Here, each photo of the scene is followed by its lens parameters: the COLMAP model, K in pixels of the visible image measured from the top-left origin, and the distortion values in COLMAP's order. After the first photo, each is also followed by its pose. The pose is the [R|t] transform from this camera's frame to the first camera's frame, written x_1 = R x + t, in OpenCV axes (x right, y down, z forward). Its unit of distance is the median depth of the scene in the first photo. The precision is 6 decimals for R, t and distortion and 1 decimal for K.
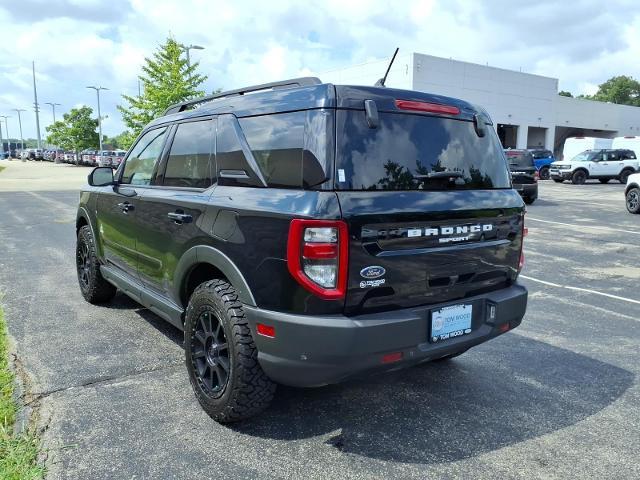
lens RADIAL K [[523.5, 0, 300.4], [0, 523.5, 247.3], [0, 0, 1]] dist [0.005467, 0.001615]
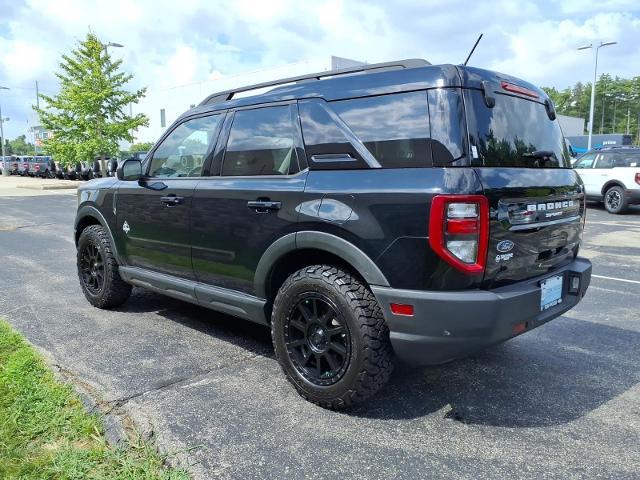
lens RADIAL K [[522.8, 0, 308.5], [0, 522.8, 250.7], [0, 0, 1]] dist [0.006290, -0.001605]
pose [[0.984101, -0.044450, 0.171958, -0.133121], [0.044365, 0.999006, 0.004336, 0.011140], [-0.171980, 0.003362, 0.985095, 0.013854]]
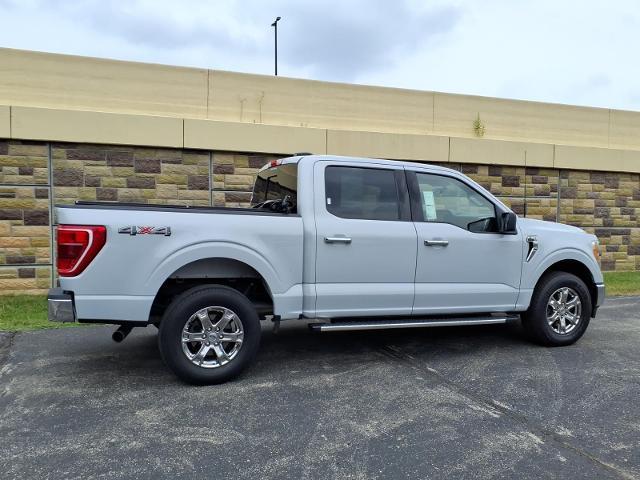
lens RADIAL K [[494.5, 0, 300.9], [0, 494.5, 239.7], [0, 0, 1]] dist [0.066831, -0.101723]
pose [[-0.251571, 0.017430, -0.967682, 0.728292], [-0.168138, 0.983847, 0.061432, -0.080879], [0.953122, 0.178159, -0.244577, 0.608756]]
